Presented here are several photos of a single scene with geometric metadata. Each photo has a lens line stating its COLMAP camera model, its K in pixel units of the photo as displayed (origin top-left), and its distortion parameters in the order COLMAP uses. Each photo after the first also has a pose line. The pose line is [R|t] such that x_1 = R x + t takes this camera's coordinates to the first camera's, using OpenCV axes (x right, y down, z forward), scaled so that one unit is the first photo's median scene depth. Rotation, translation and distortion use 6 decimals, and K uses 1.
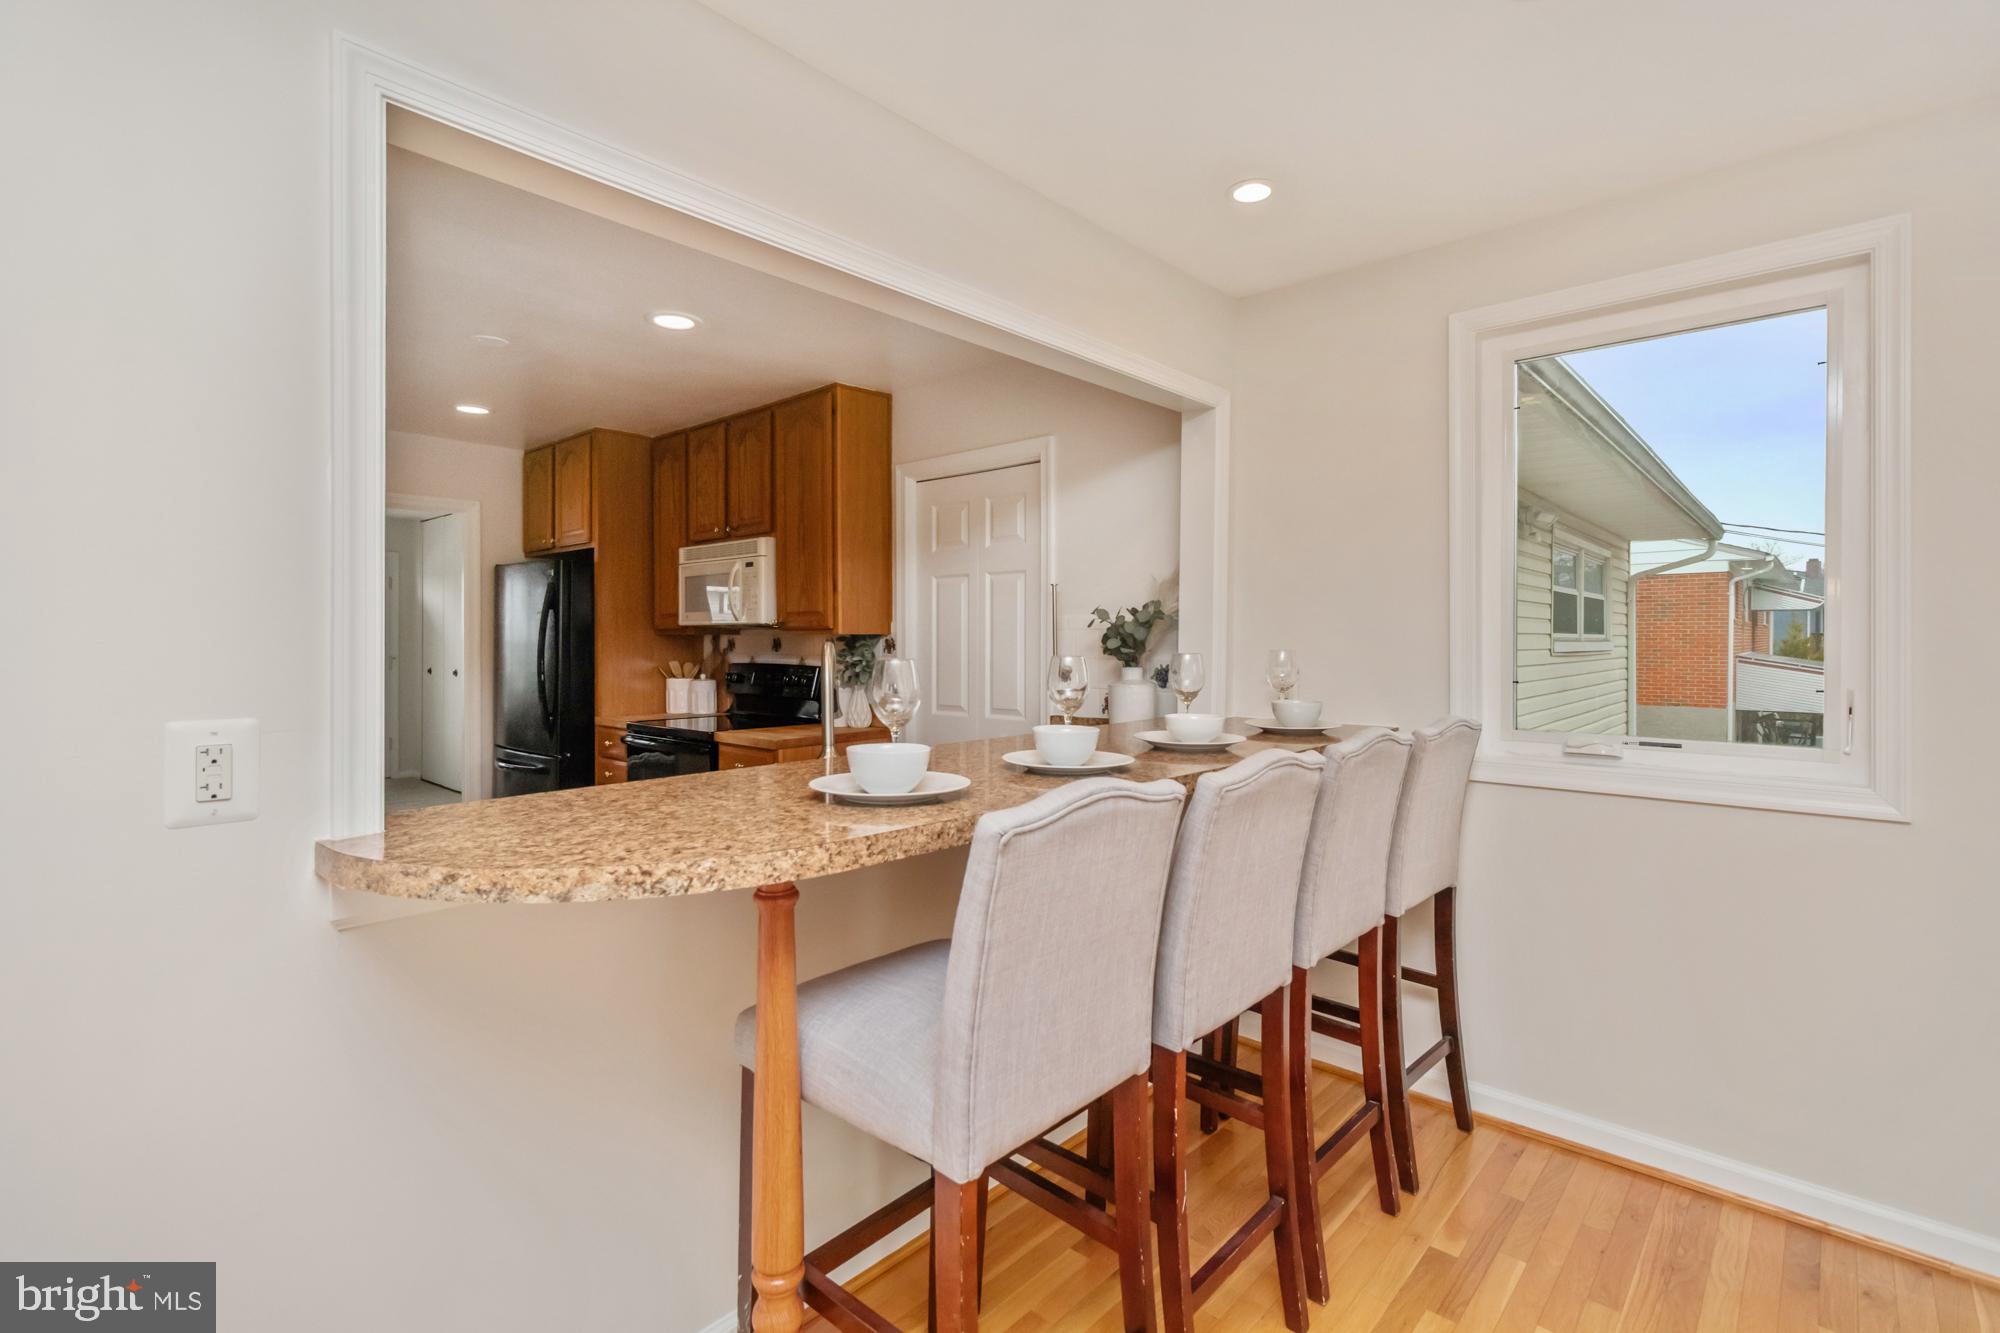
lens RADIAL K [[924.9, 0, 993.4], [0, 924.9, 644.6], [0, 0, 1]] dist [0.001235, 0.000251]
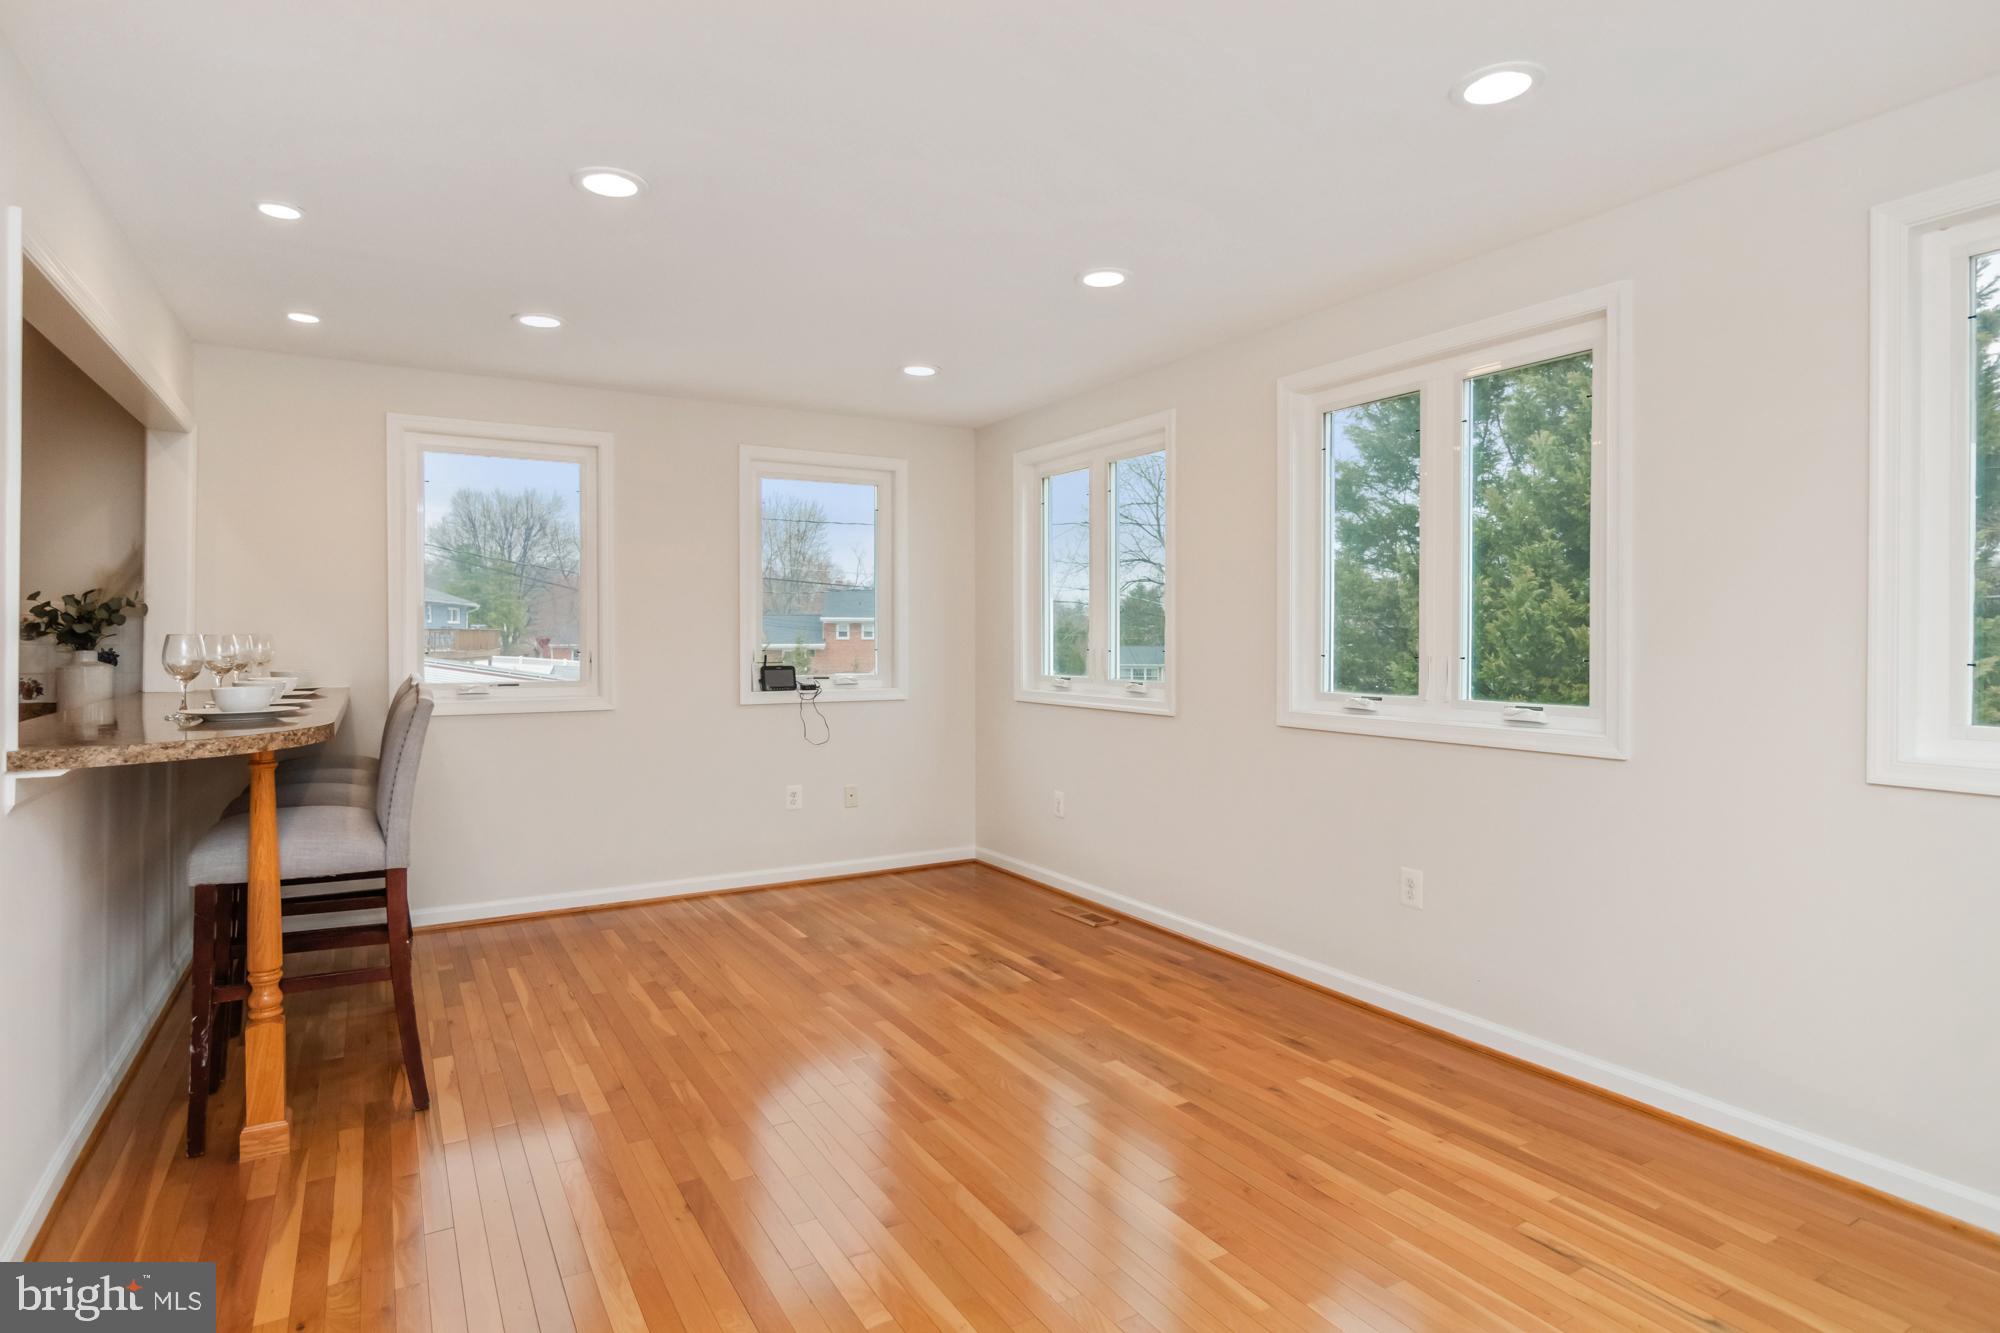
lens RADIAL K [[924.9, 0, 993.4], [0, 924.9, 644.6], [0, 0, 1]] dist [0.001235, 0.000251]
pose [[0.295346, -0.017145, 0.955236, -0.603649], [0.005302, 0.999853, 0.016307, 0.005668], [-0.955376, 0.000248, 0.295394, -0.358689]]
